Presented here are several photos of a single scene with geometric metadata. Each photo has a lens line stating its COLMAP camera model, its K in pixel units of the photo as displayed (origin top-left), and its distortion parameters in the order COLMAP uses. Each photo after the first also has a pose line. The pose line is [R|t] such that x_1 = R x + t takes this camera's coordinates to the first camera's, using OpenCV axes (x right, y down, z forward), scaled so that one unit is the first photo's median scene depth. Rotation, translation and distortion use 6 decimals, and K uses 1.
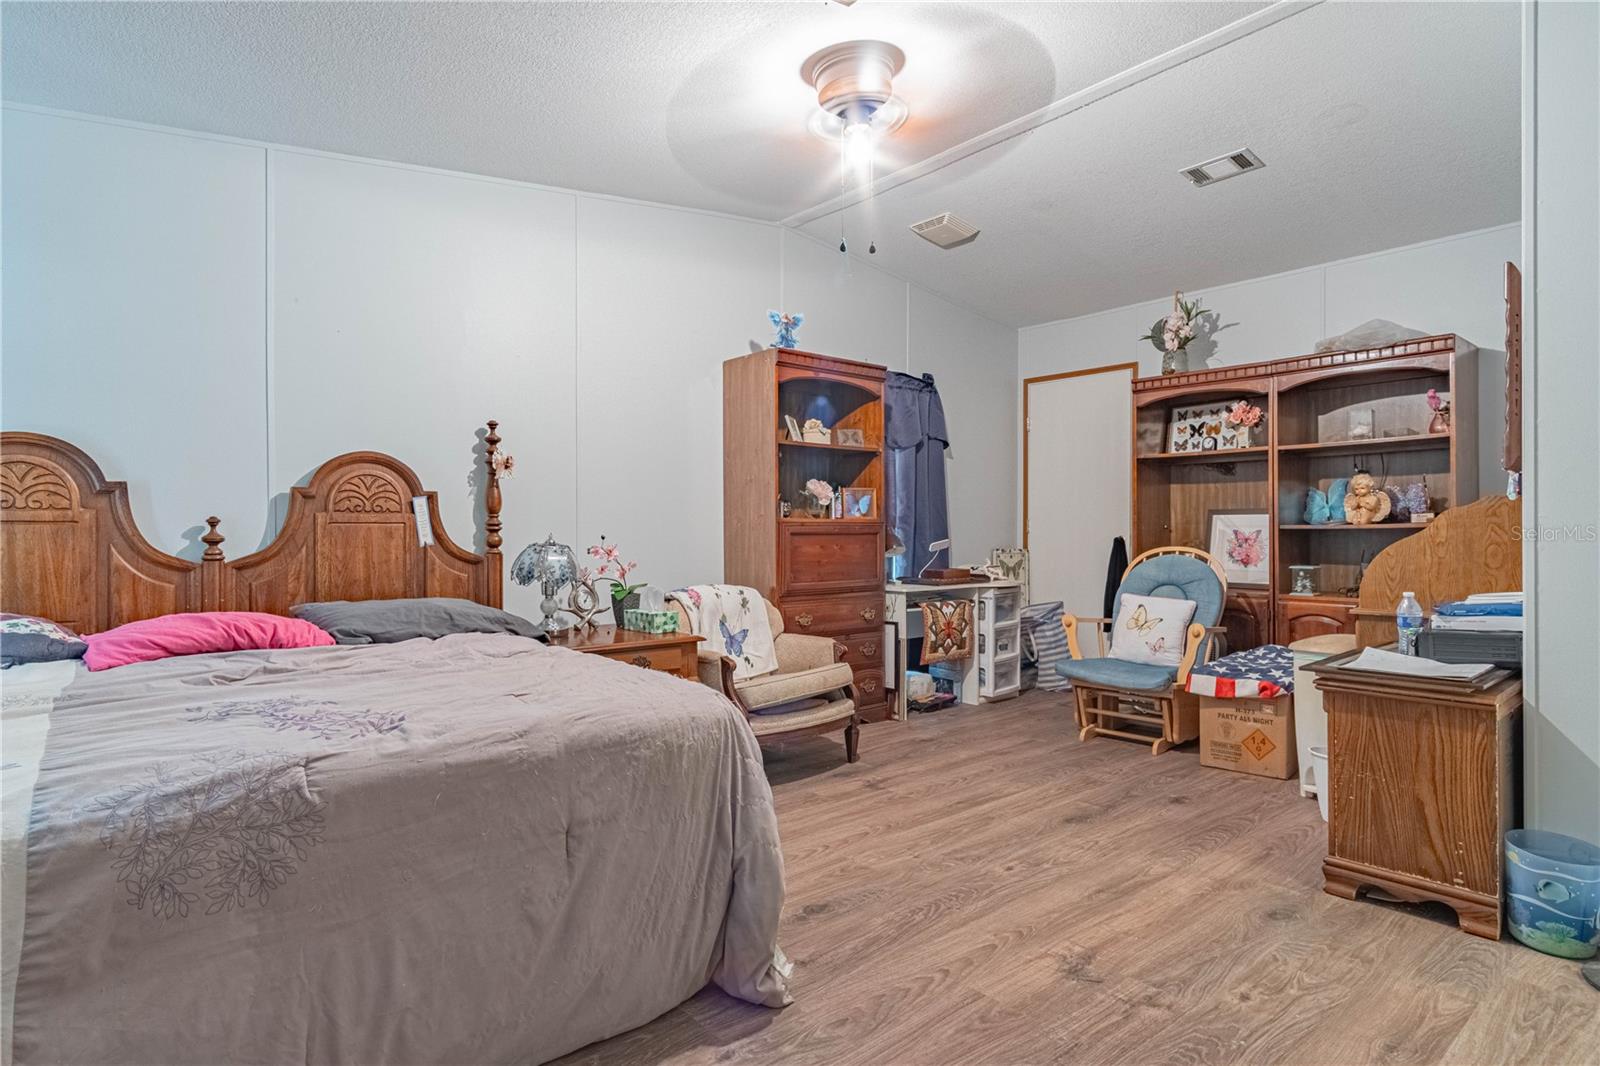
lens RADIAL K [[847.8, 0, 803.9], [0, 847.8, 532.4], [0, 0, 1]] dist [0.004194, 0.003187]
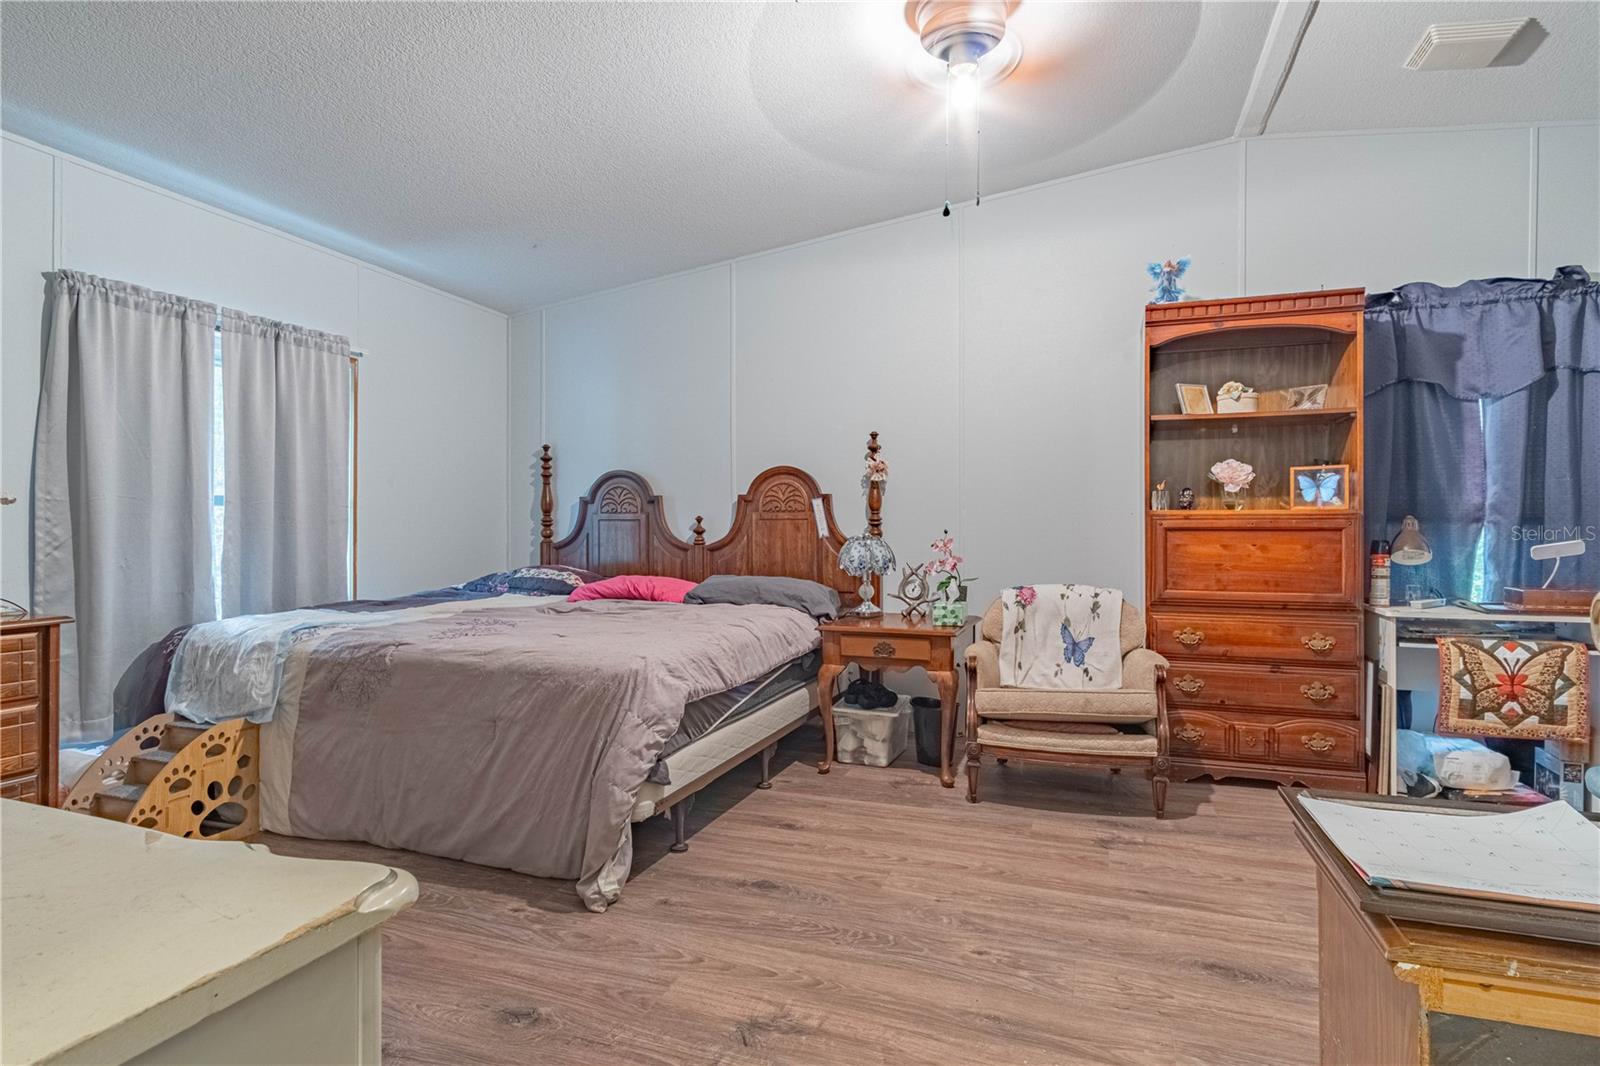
lens RADIAL K [[847.8, 0, 803.0], [0, 847.8, 532.5], [0, 0, 1]] dist [0.004194, 0.003187]
pose [[0.494157, 0.006541, -0.869348, 0.664509], [-0.002974, 0.999979, 0.005833, 0.001351], [0.869367, -0.000297, 0.494166, 0.367766]]
